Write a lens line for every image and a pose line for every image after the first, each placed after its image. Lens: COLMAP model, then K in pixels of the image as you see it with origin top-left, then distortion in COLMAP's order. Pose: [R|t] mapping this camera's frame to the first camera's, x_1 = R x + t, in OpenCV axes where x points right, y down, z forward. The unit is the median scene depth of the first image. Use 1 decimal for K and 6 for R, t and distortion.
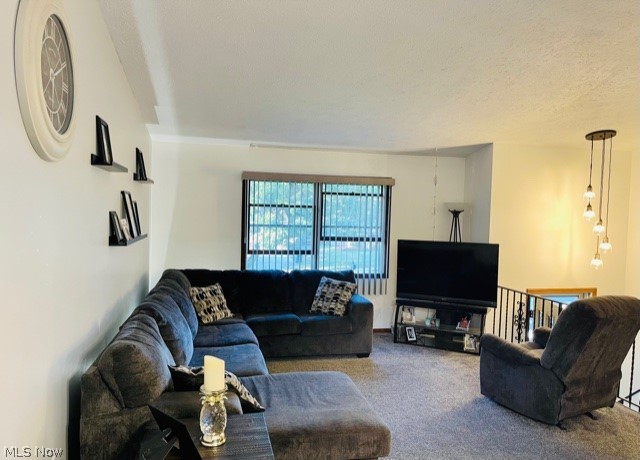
lens RADIAL K [[486.6, 0, 321.0], [0, 486.6, 232.3], [0, 0, 1]] dist [0.044823, 0.001463]
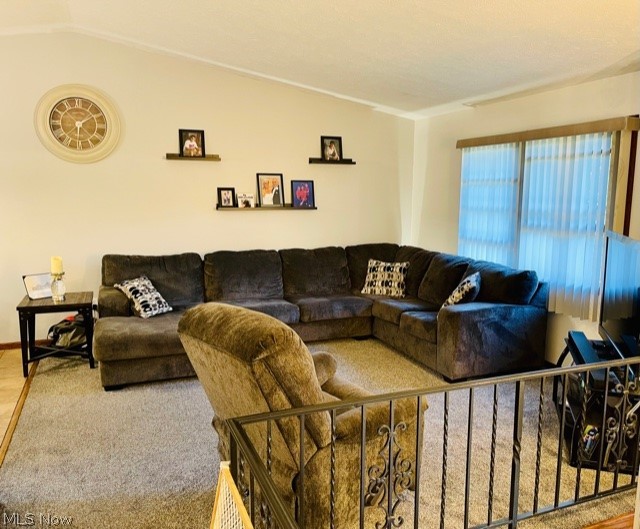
lens RADIAL K [[542.2, 0, 322.1], [0, 542.2, 266.8], [0, 0, 1]] dist [0.057999, -0.077297]
pose [[0.167674, 0.109848, -0.979703, 0.831307], [-0.042312, 0.993659, 0.104172, 0.007822], [0.984934, 0.023986, 0.171259, 0.654820]]
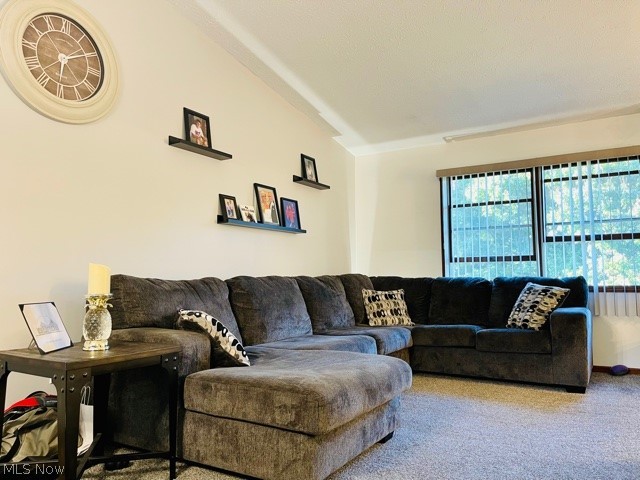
lens RADIAL K [[487.6, 0, 322.4], [0, 487.6, 234.1], [0, 0, 1]] dist [0.062613, -0.080948]
pose [[0.722917, -0.093357, -0.684599, 0.324206], [-0.003068, 0.990386, -0.138295, 0.130625], [0.690928, 0.102076, 0.715681, 0.228338]]
